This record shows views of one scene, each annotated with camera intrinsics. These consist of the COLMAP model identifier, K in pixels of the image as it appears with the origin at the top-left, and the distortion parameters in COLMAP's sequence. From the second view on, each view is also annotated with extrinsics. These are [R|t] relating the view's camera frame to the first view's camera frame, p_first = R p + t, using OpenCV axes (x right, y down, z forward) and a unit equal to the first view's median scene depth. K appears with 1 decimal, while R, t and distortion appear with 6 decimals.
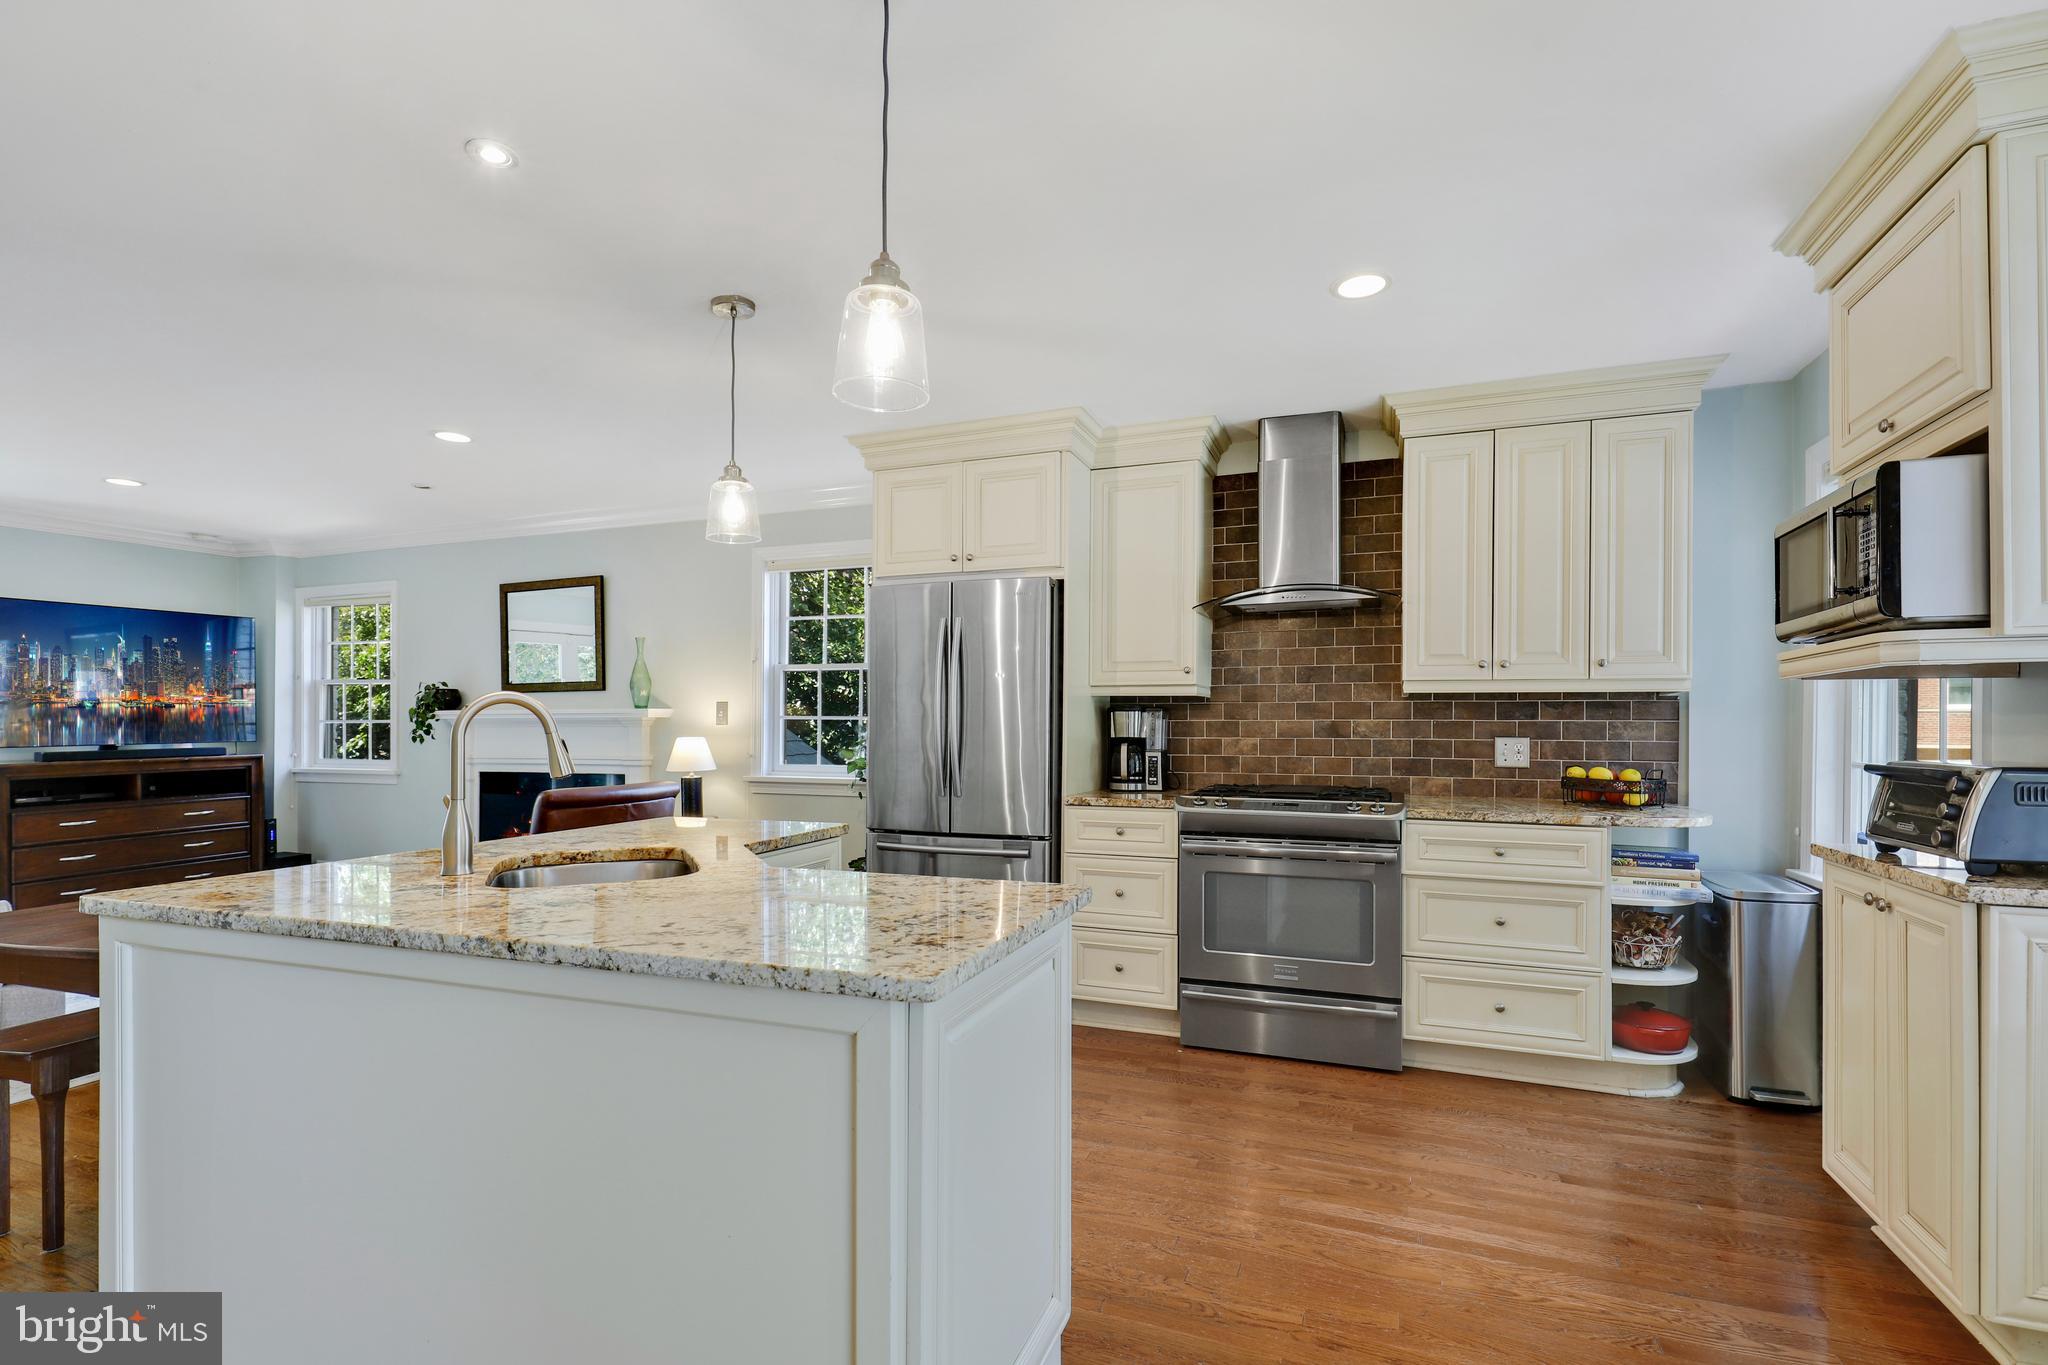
lens RADIAL K [[932.9, 0, 1029.4], [0, 932.9, 729.1], [0, 0, 1]] dist [0.016852, -0.041003]
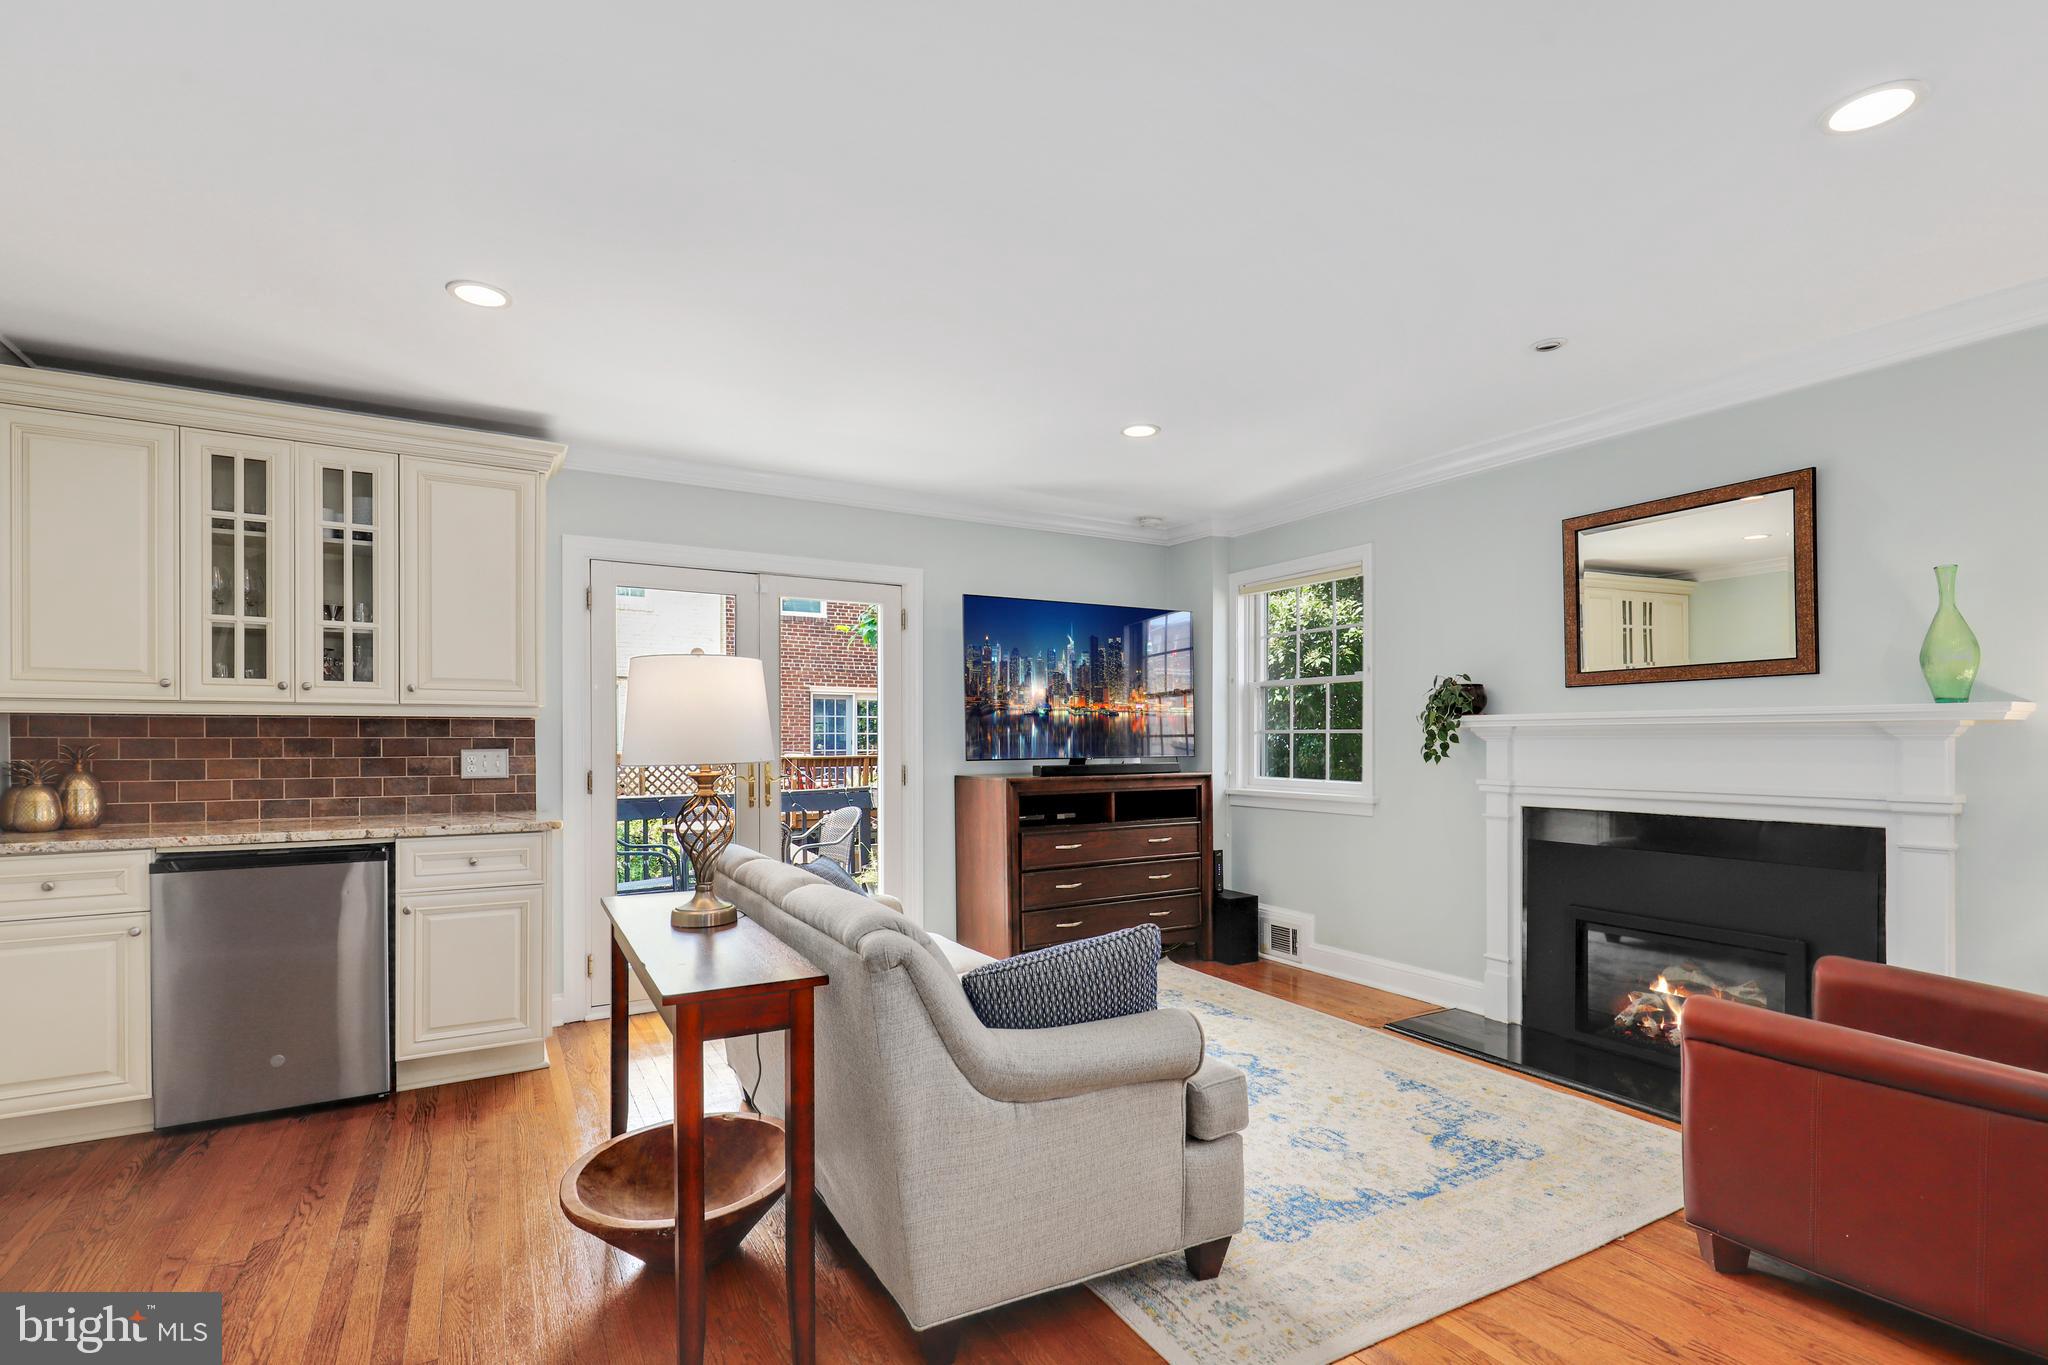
lens RADIAL K [[938.5, 0, 1019.7], [0, 938.5, 740.8], [0, 0, 1]] dist [-0.000326, 0.000187]
pose [[0.778275, 0.002862, -0.627917, -0.643508], [-0.006818, 0.999969, -0.003893, 0.005741], [0.627886, 0.007311, 0.778271, 0.361645]]
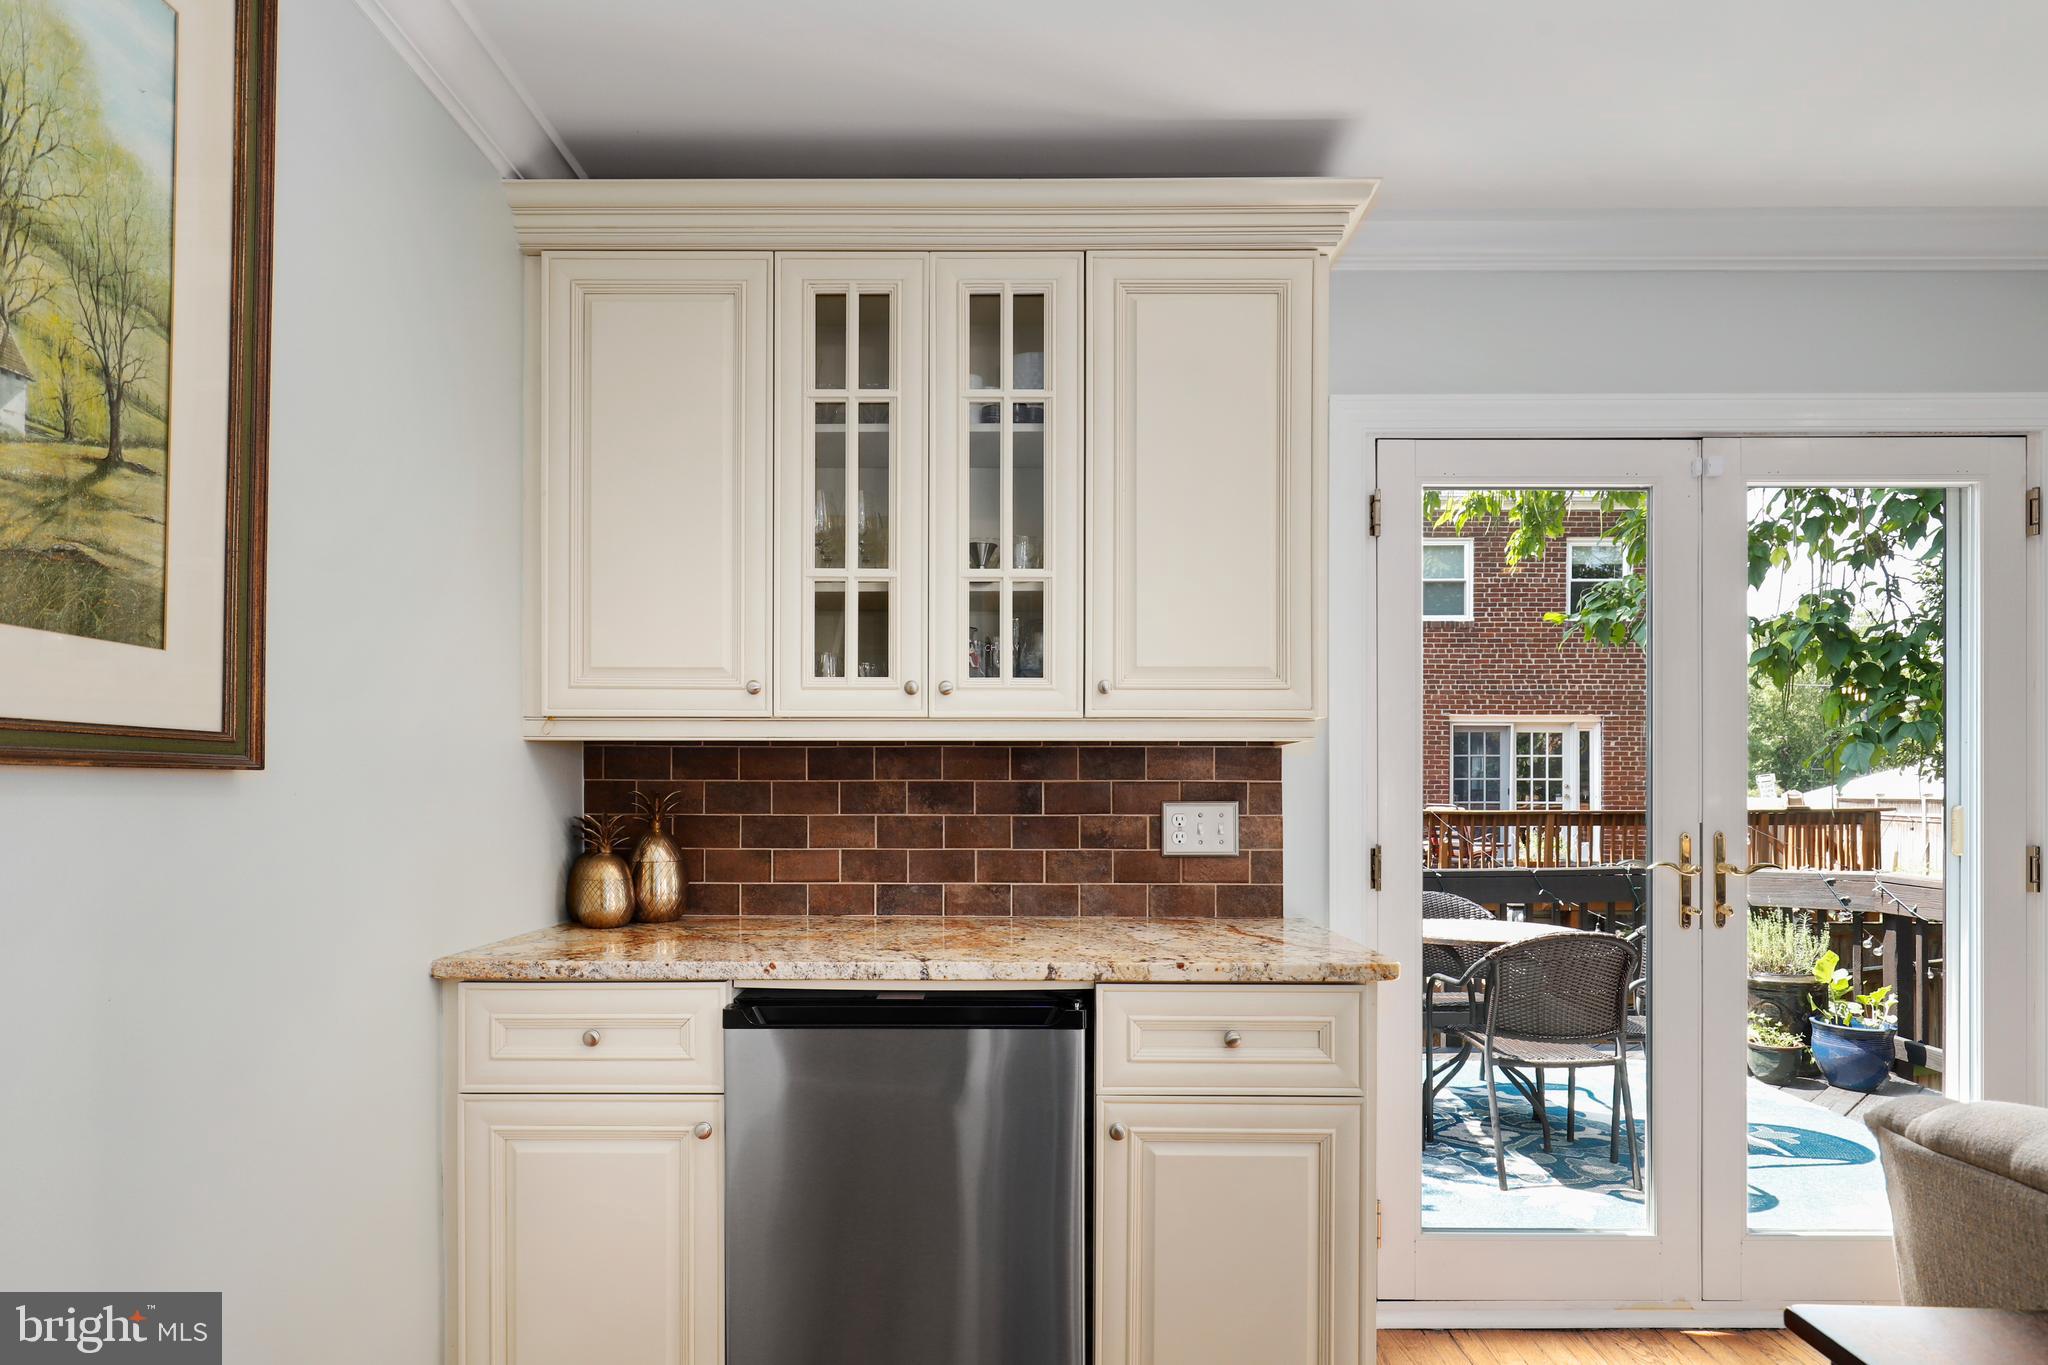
lens RADIAL K [[1106.3, 0, 1022.9], [0, 1106.3, 783.9], [0, 0, 1]] dist [-0.000072, -0.001607]
pose [[0.349117, 0.000593, -0.937079, -1.133477], [-0.010840, 0.999935, -0.003406, 0.007227], [0.937016, 0.011347, 0.349101, 0.457629]]
